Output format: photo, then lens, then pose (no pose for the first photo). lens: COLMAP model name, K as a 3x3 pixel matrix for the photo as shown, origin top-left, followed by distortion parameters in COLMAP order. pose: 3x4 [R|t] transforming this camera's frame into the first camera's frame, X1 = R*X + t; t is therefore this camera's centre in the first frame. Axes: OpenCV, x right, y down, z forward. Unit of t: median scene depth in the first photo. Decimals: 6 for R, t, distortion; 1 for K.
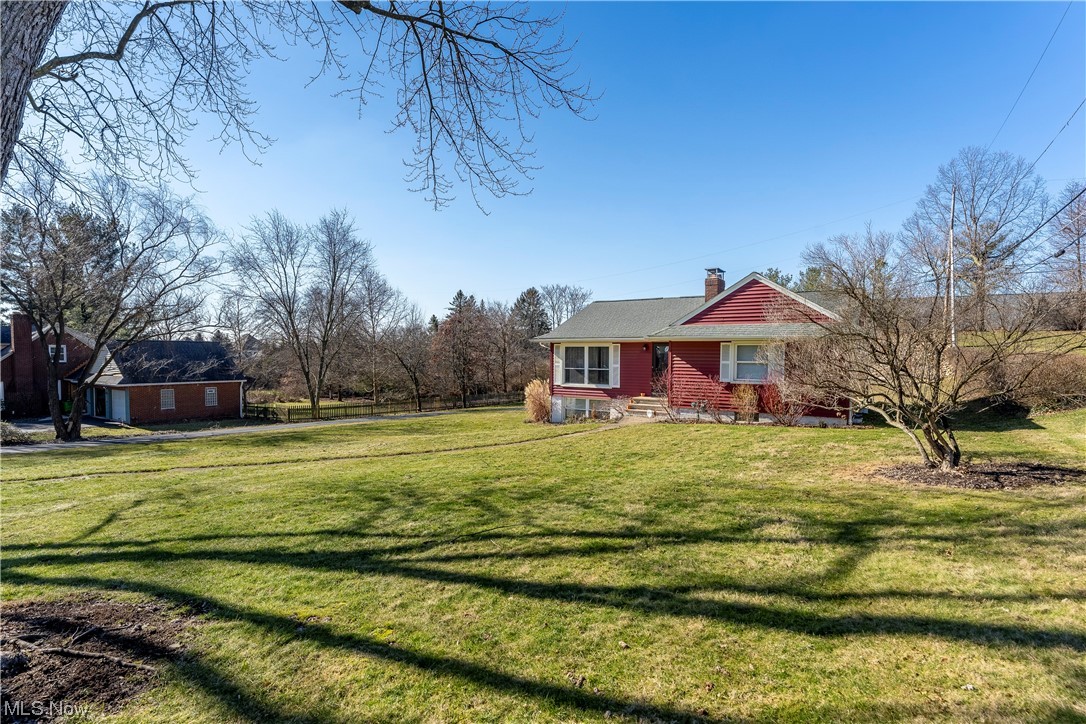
lens RADIAL K [[529.1, 0, 543.1], [0, 529.1, 363.1], [0, 0, 1]] dist [0.001990, 0.000034]
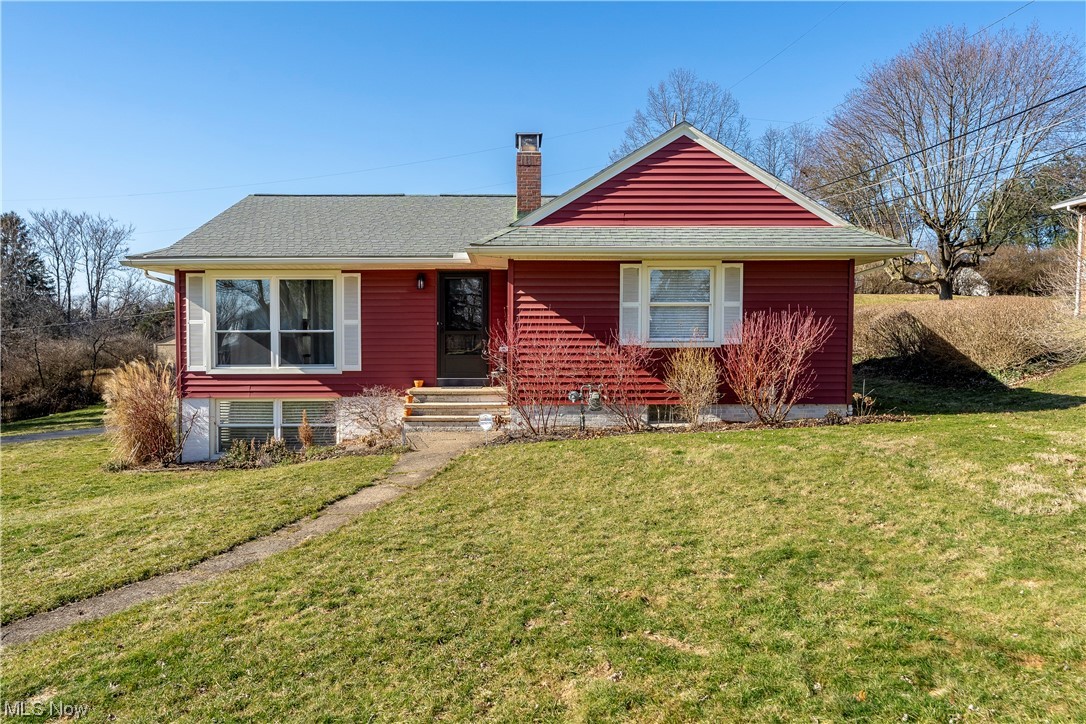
lens RADIAL K [[750.0, 0, 541.6], [0, 750.0, 360.3], [0, 0, 1]] dist [0.000294, 0.001809]
pose [[0.824769, -0.027415, 0.564805, -0.087240], [0.017619, 0.999585, 0.022791, 0.025318], [-0.565195, -0.008846, 0.824910, 0.379699]]
